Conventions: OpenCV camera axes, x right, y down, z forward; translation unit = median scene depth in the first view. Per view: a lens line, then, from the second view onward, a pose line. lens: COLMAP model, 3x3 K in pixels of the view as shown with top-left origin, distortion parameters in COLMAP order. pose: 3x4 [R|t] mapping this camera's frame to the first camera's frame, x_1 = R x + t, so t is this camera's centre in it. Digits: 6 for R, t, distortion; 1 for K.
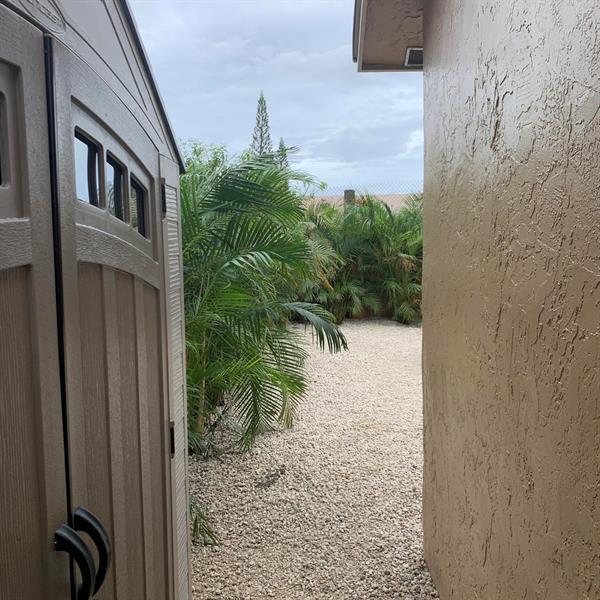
lens RADIAL K [[616.7, 0, 293.6], [0, 616.7, 296.2], [0, 0, 1]] dist [0.103065, -0.240093]
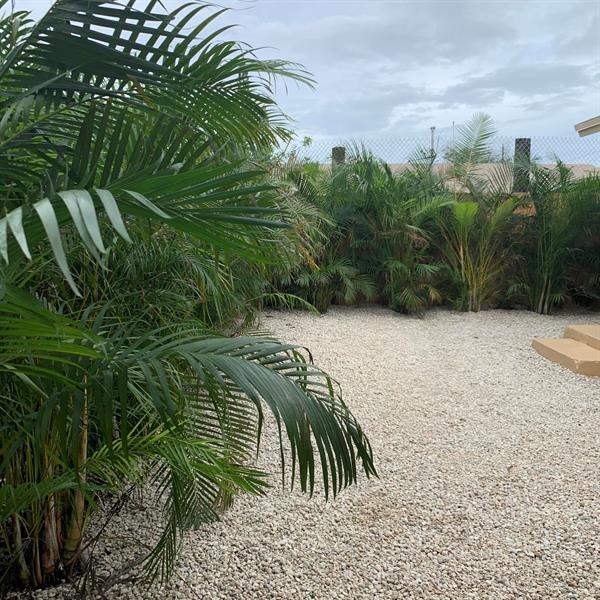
lens RADIAL K [[616.7, 0, 293.6], [0, 616.7, 296.2], [0, 0, 1]] dist [0.103065, -0.240093]
pose [[0.999194, 0.022139, 0.033479, 0.007804], [-0.023619, 0.998732, 0.044463, -0.011110], [-0.032452, -0.045218, 0.998450, 0.202727]]
